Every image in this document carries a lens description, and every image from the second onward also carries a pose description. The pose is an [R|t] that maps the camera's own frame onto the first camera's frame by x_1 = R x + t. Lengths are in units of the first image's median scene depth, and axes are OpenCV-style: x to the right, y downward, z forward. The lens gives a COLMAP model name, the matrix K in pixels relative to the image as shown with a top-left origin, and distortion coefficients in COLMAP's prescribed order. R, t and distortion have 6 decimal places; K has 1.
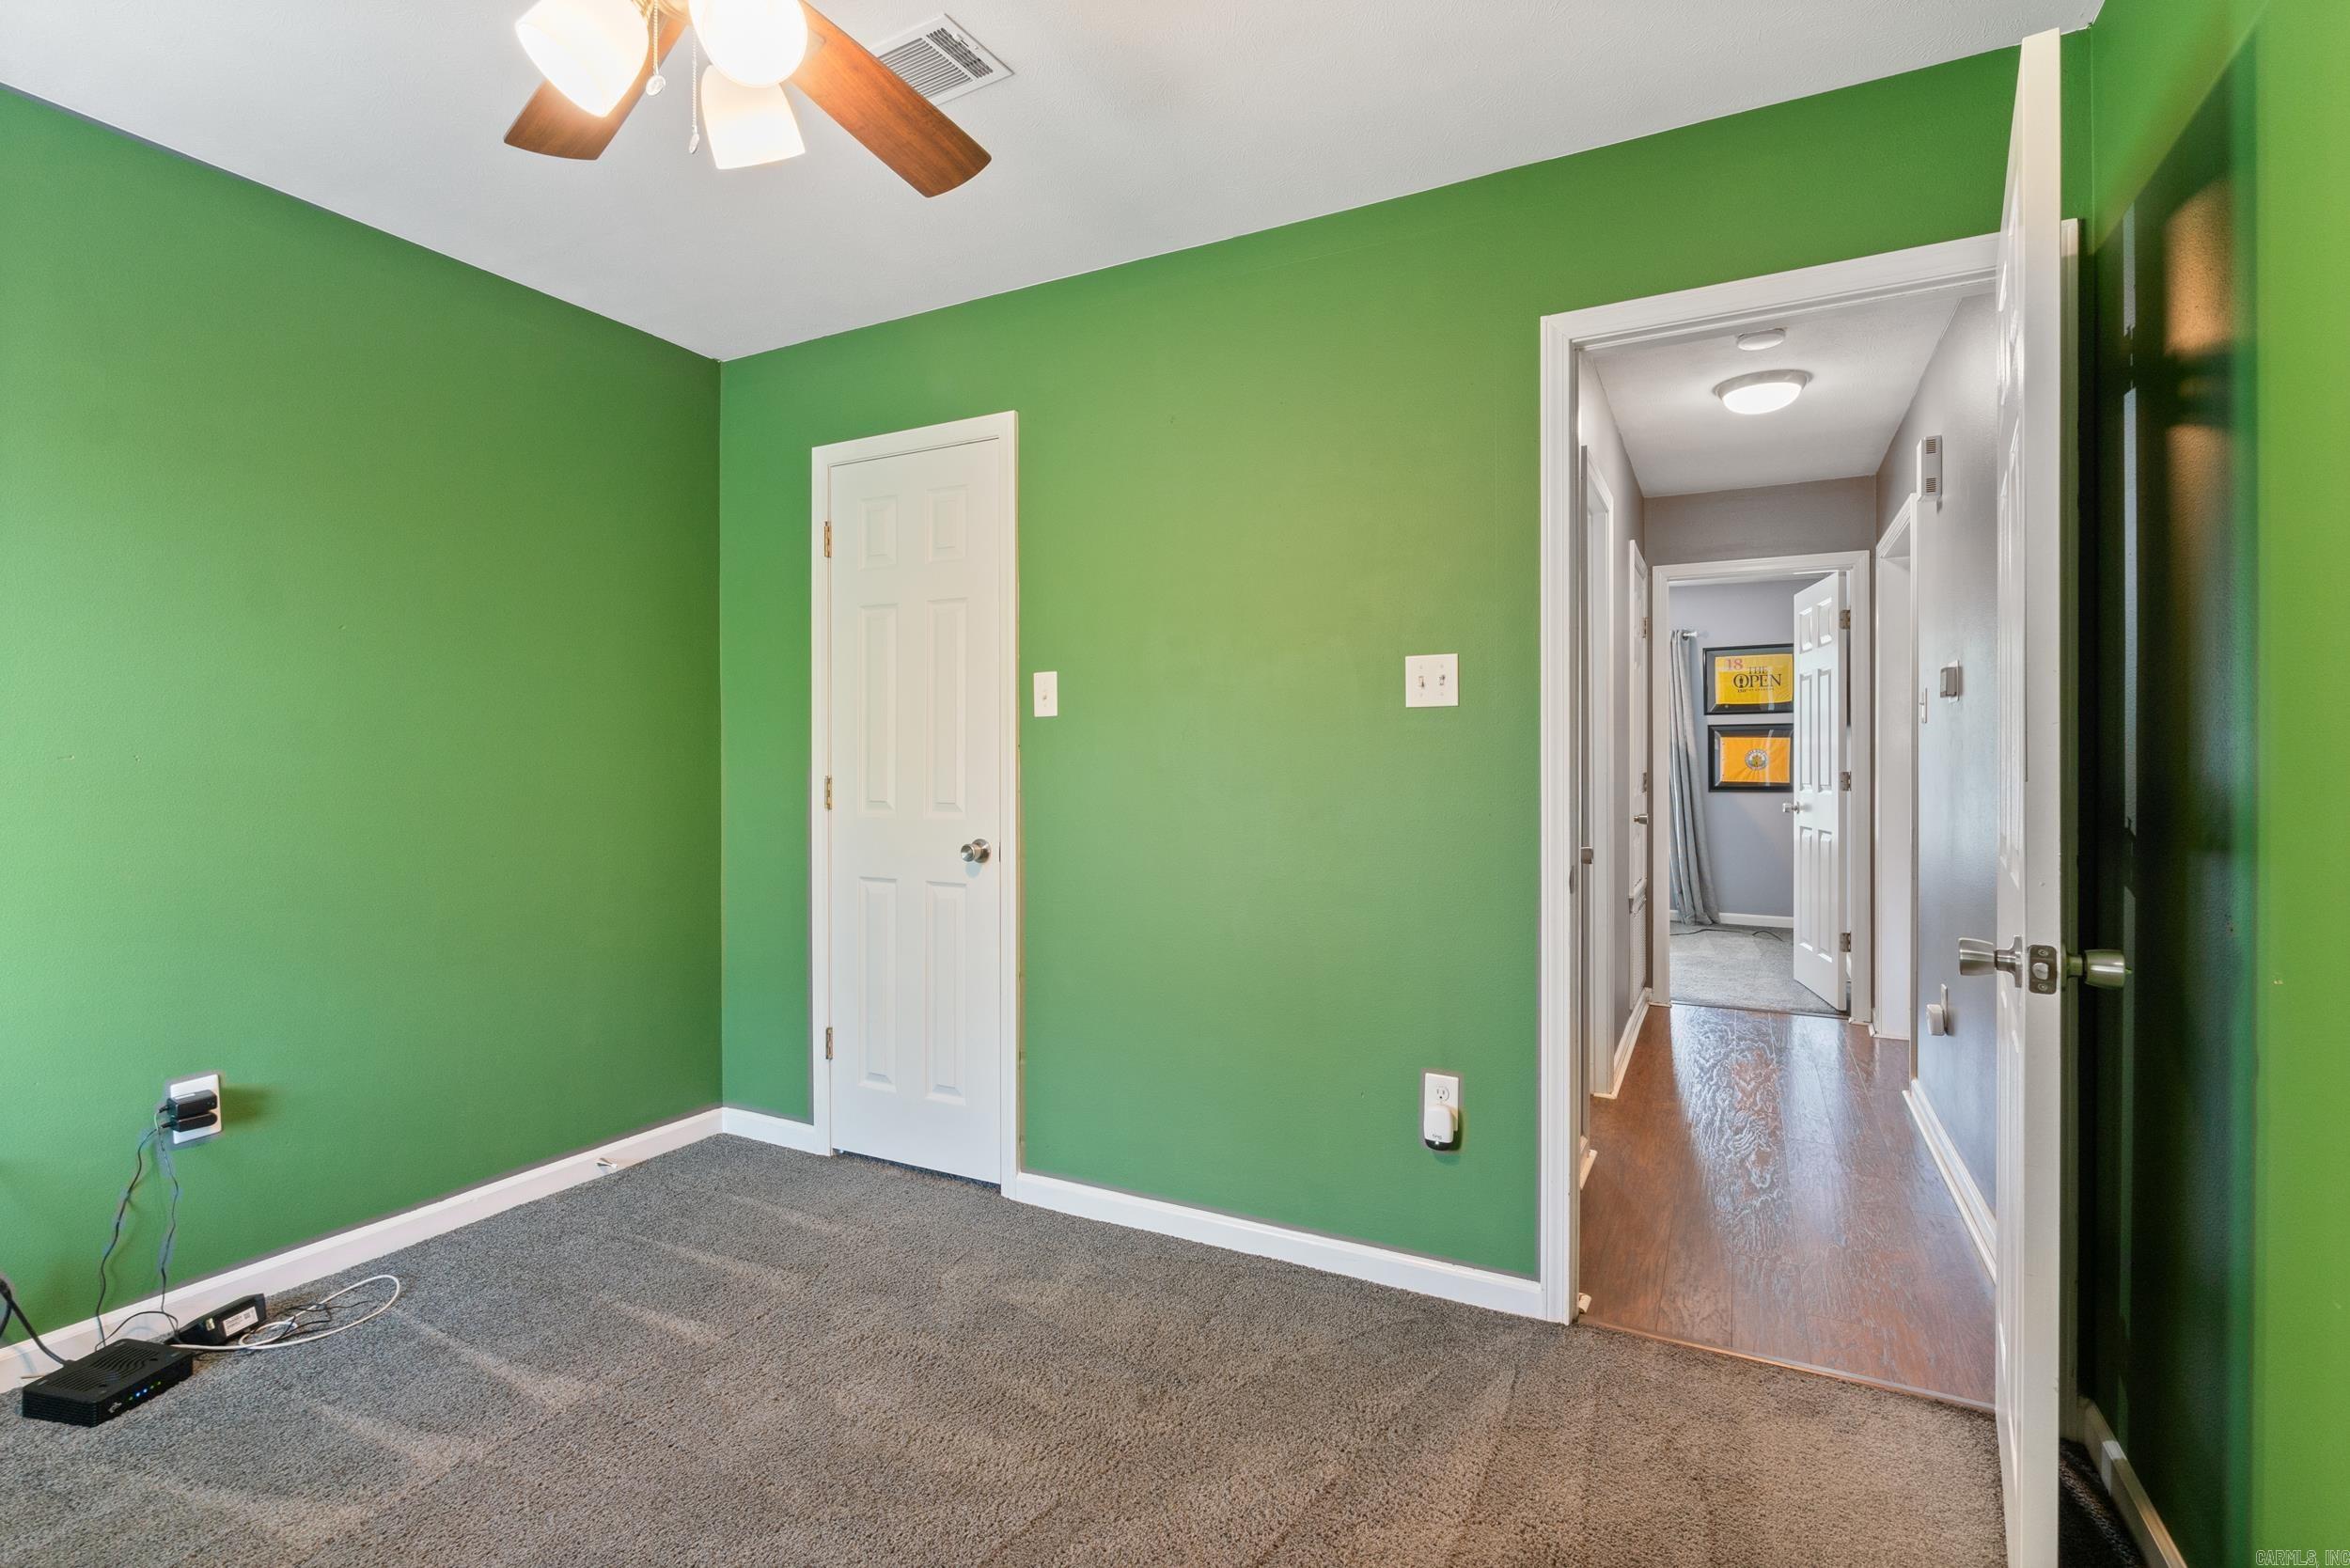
lens RADIAL K [[1083.3, 0, 1170.2], [0, 1083.3, 775.1], [0, 0, 1]] dist [-0.005826, 0.000512]
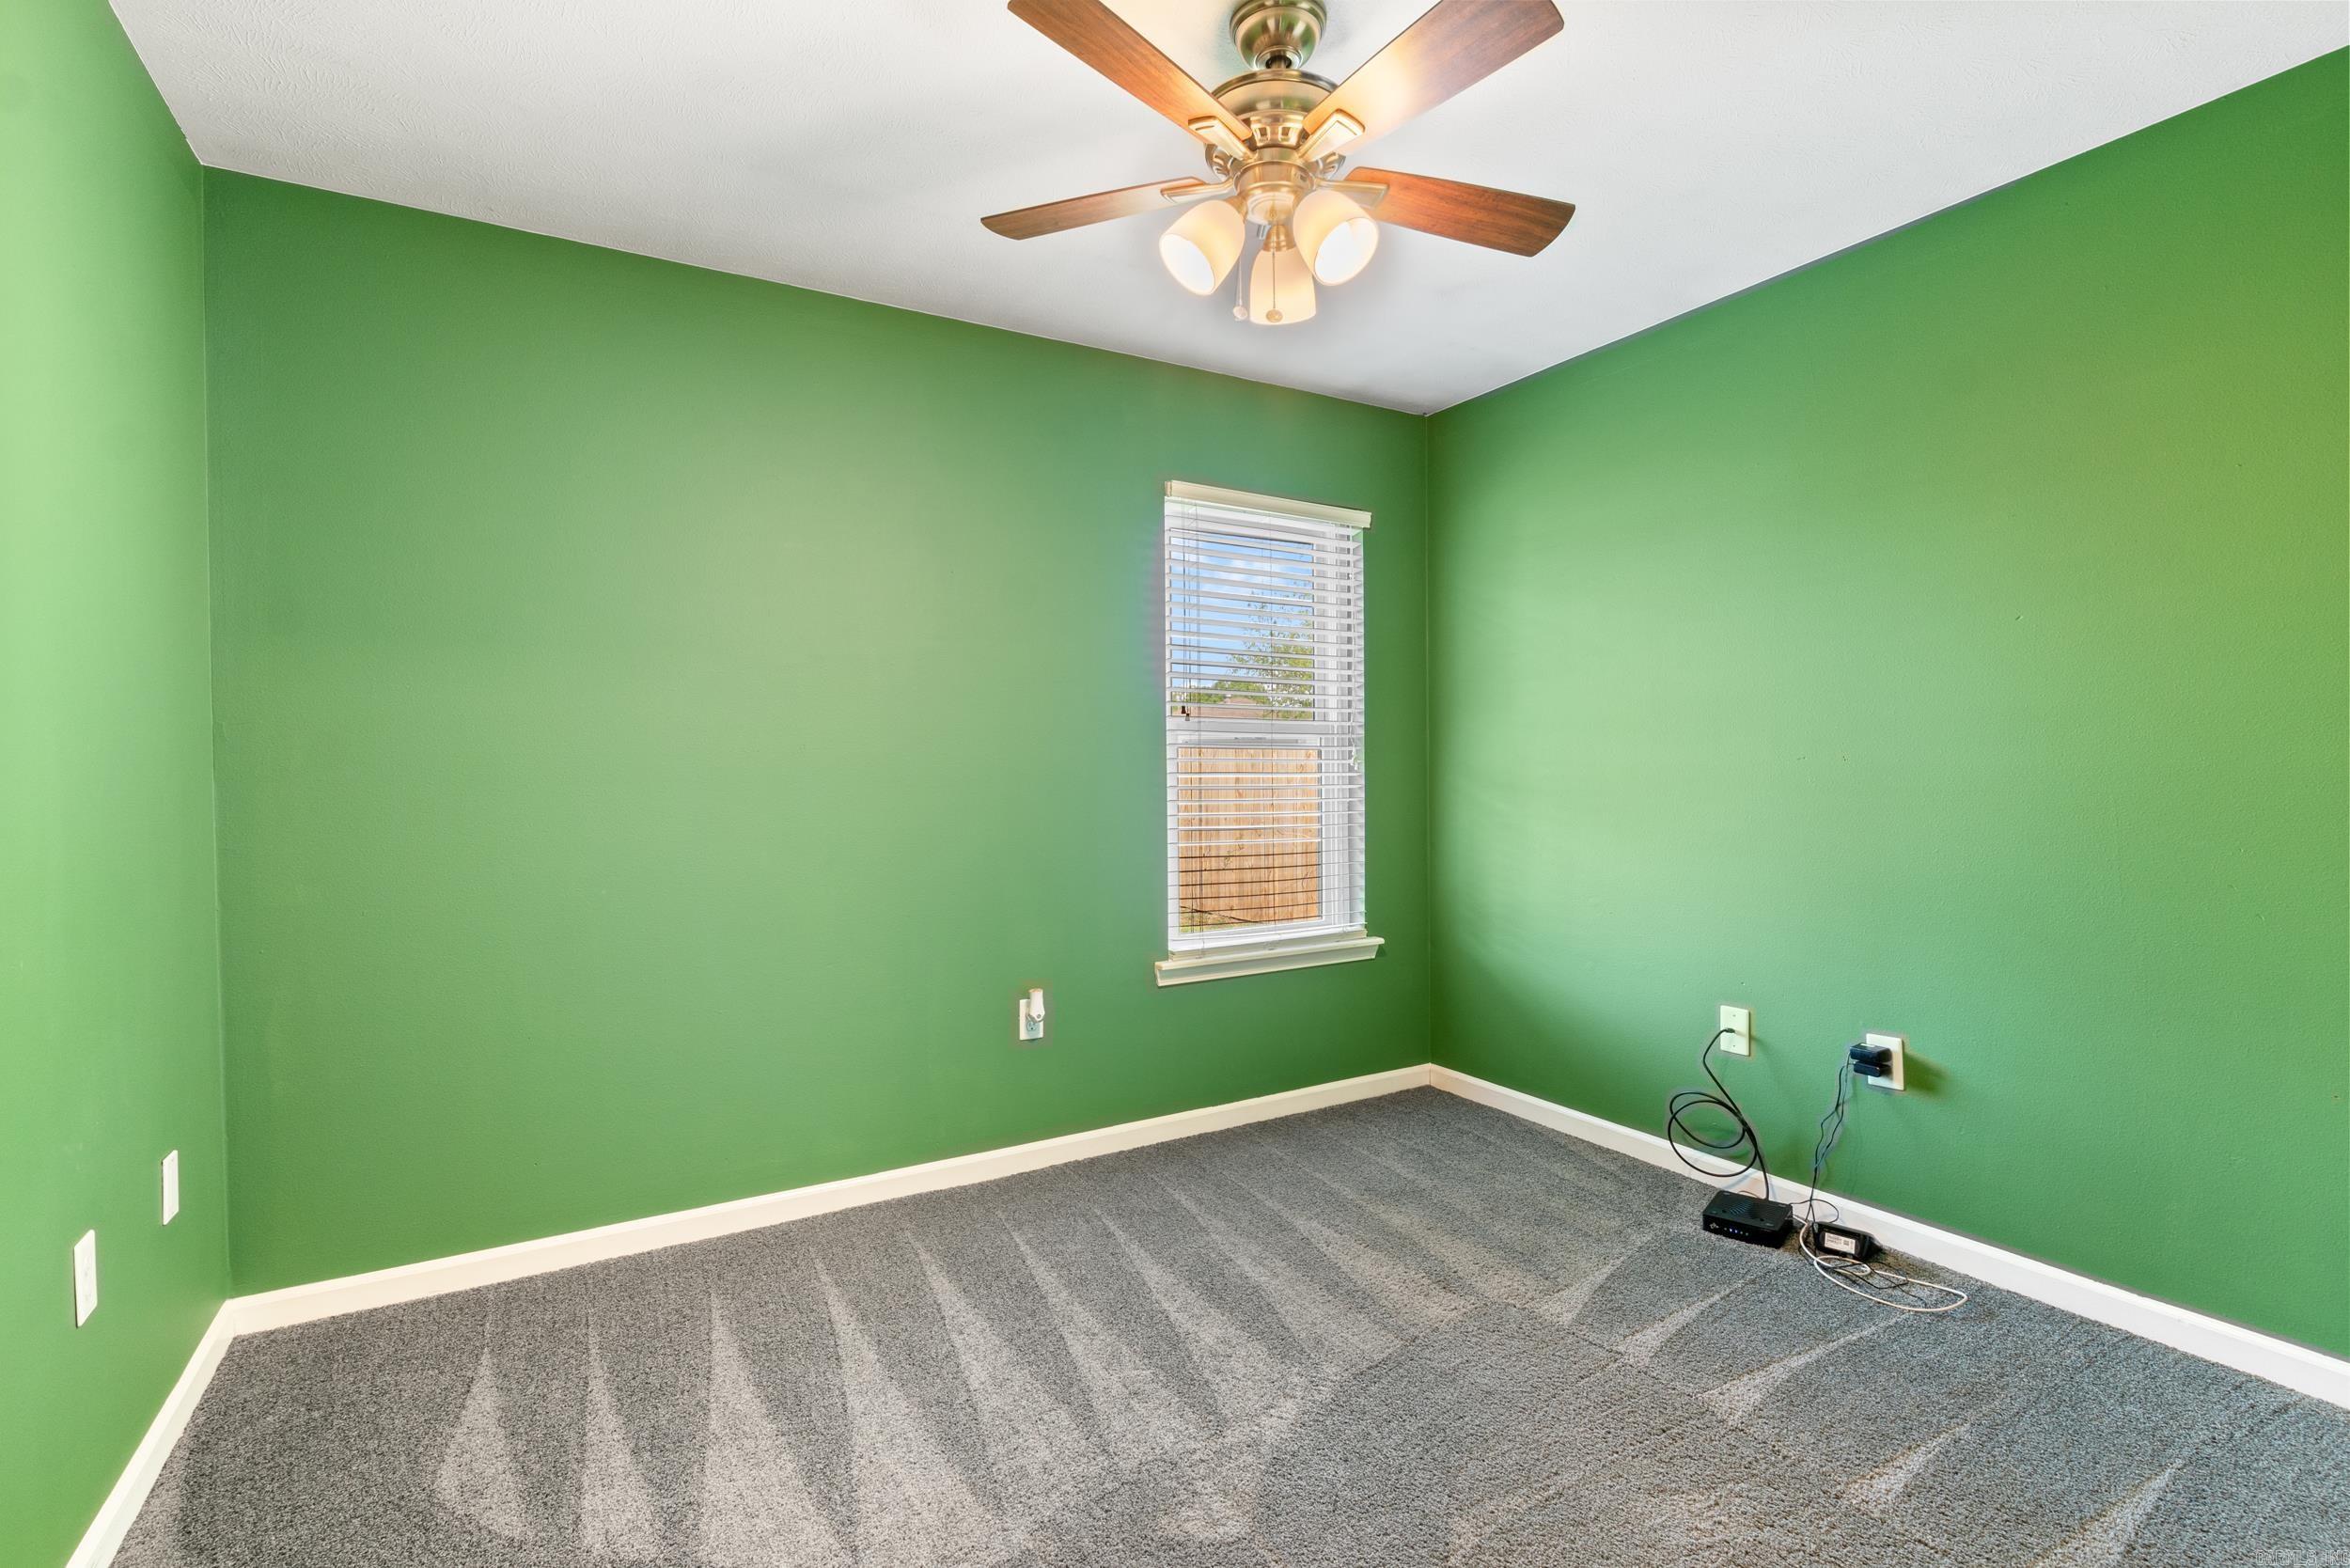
lens RADIAL K [[1083.3, 0, 1170.2], [0, 1083.3, 775.1], [0, 0, 1]] dist [-0.005826, 0.000512]
pose [[-0.534928, 0.013349, -0.844792, 0.489405], [-0.001393, 0.999860, 0.016681, -0.016506], [0.844896, 0.010100, -0.534835, 0.980967]]
